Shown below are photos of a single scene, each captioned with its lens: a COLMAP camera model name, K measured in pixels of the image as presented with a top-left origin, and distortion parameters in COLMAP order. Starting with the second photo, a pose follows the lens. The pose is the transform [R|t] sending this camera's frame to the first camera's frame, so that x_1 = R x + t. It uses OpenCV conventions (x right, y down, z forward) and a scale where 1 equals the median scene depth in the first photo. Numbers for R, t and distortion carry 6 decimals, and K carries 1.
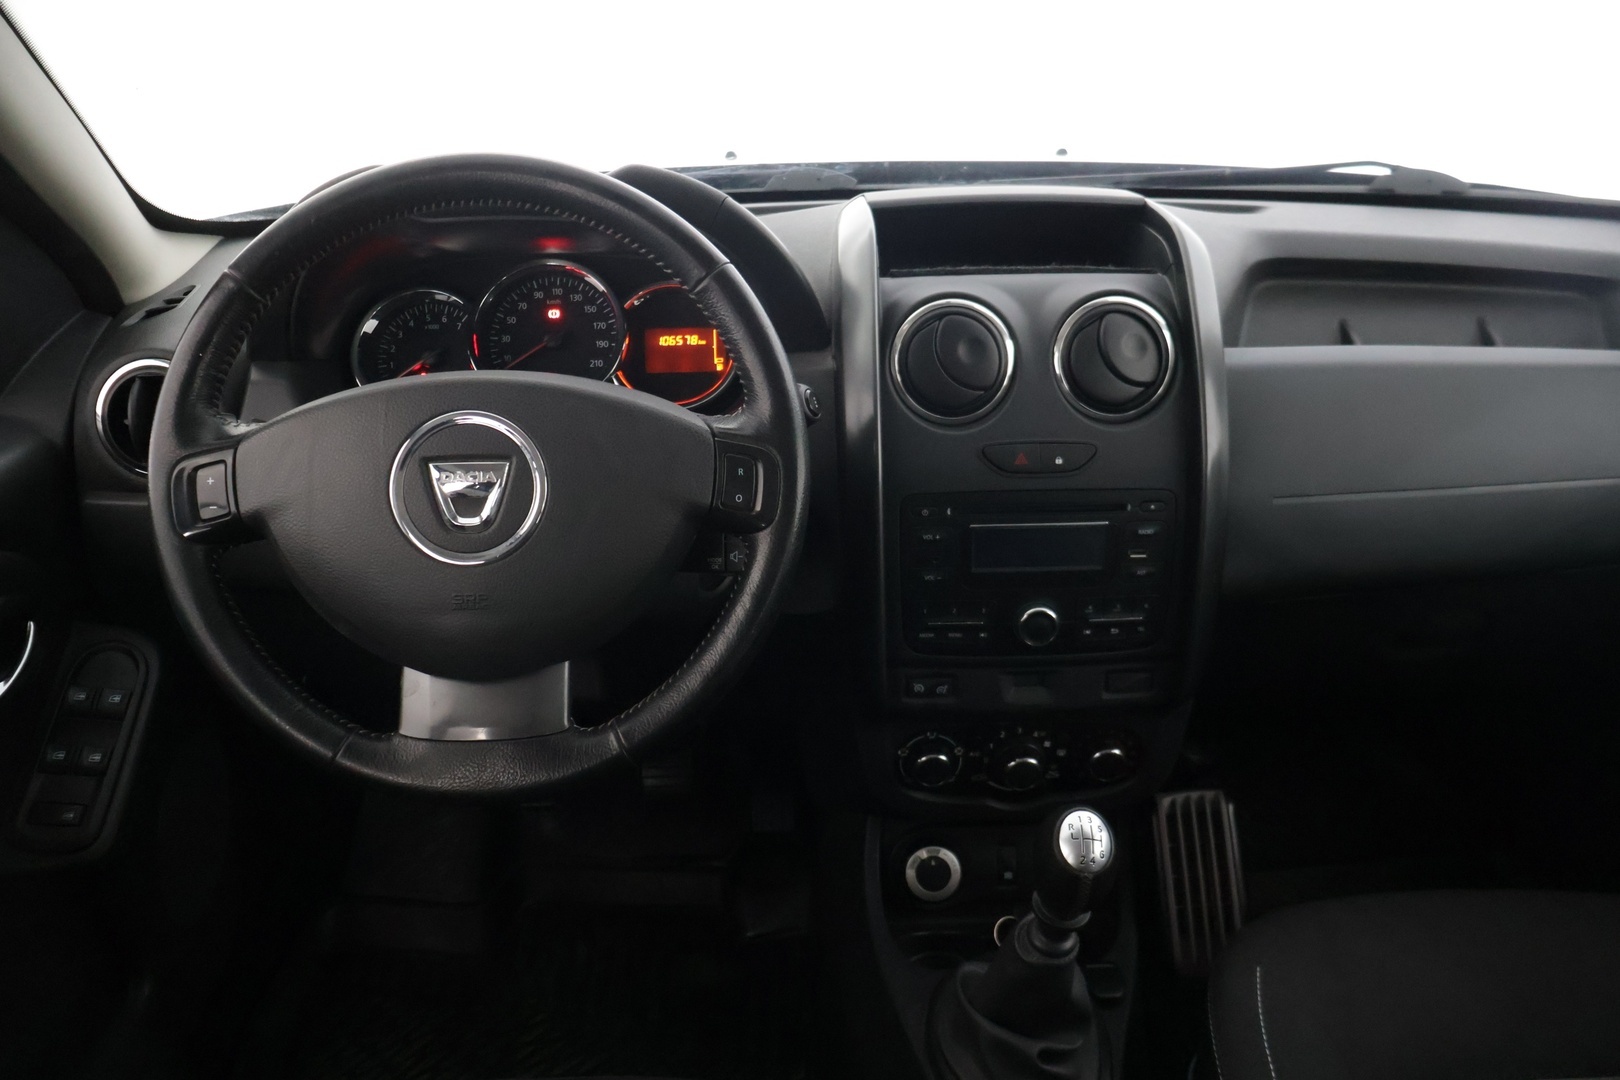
lens RADIAL K [[1322.3, 0, 812.6], [0, 1322.3, 521.3], [0, 0, 1]] dist [-0.005897, -0.009226]
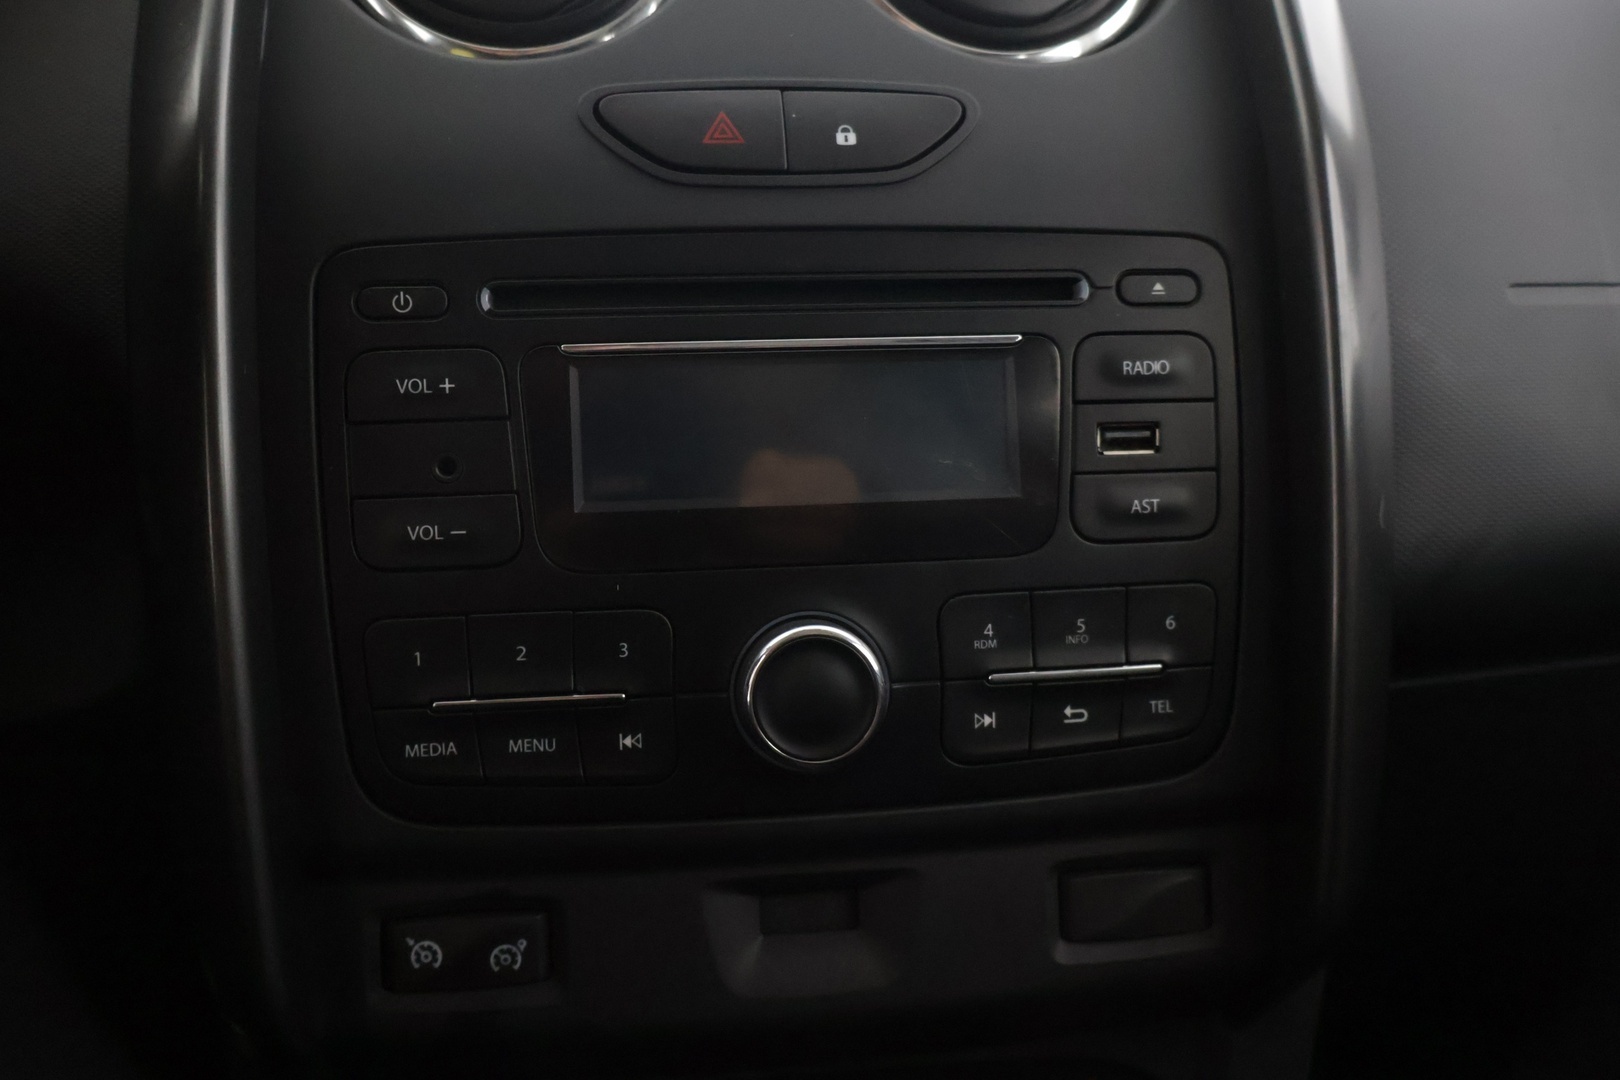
lens RADIAL K [[1322.3, 0, 812.6], [0, 1322.3, 521.3], [0, 0, 1]] dist [-0.005897, -0.009226]
pose [[0.996557, -0.025407, 0.078927, 0.143966], [0.045943, 0.961613, -0.270536, 0.116945], [-0.069024, 0.273230, 0.959469, 0.691793]]
